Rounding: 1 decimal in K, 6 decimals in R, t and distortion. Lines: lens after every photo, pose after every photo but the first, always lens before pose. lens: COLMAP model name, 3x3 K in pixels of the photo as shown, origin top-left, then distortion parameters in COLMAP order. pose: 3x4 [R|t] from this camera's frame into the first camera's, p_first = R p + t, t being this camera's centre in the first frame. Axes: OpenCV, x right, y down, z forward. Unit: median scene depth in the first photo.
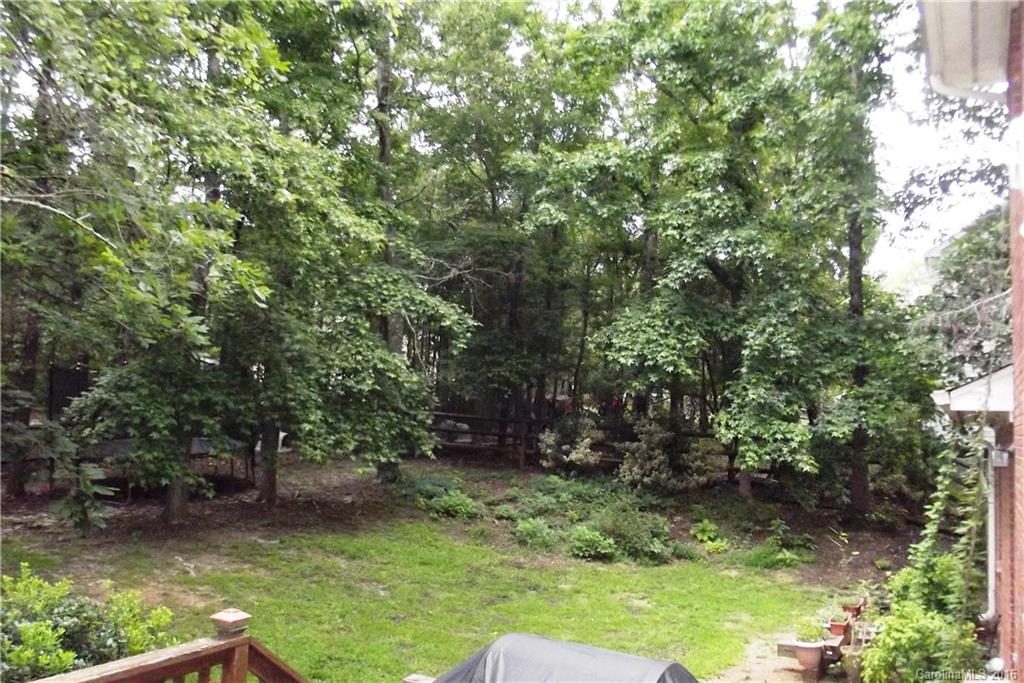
lens RADIAL K [[847.0, 0, 512.0], [0, 847.0, 341.5], [0, 0, 1]] dist [-0.087532, 0.067884]
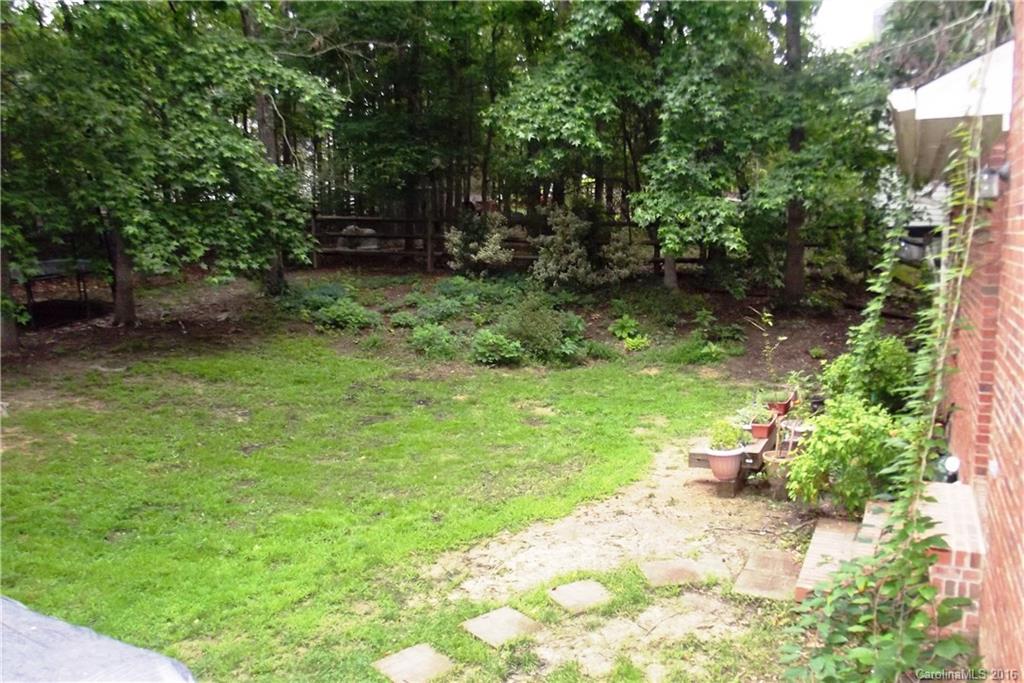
lens RADIAL K [[847.0, 0, 512.0], [0, 847.0, 341.5], [0, 0, 1]] dist [-0.087532, 0.067884]
pose [[0.996520, -0.061123, 0.056666, 0.063610], [0.047286, 0.974456, 0.219542, 0.039868], [-0.068638, -0.216099, 0.973956, 0.137592]]
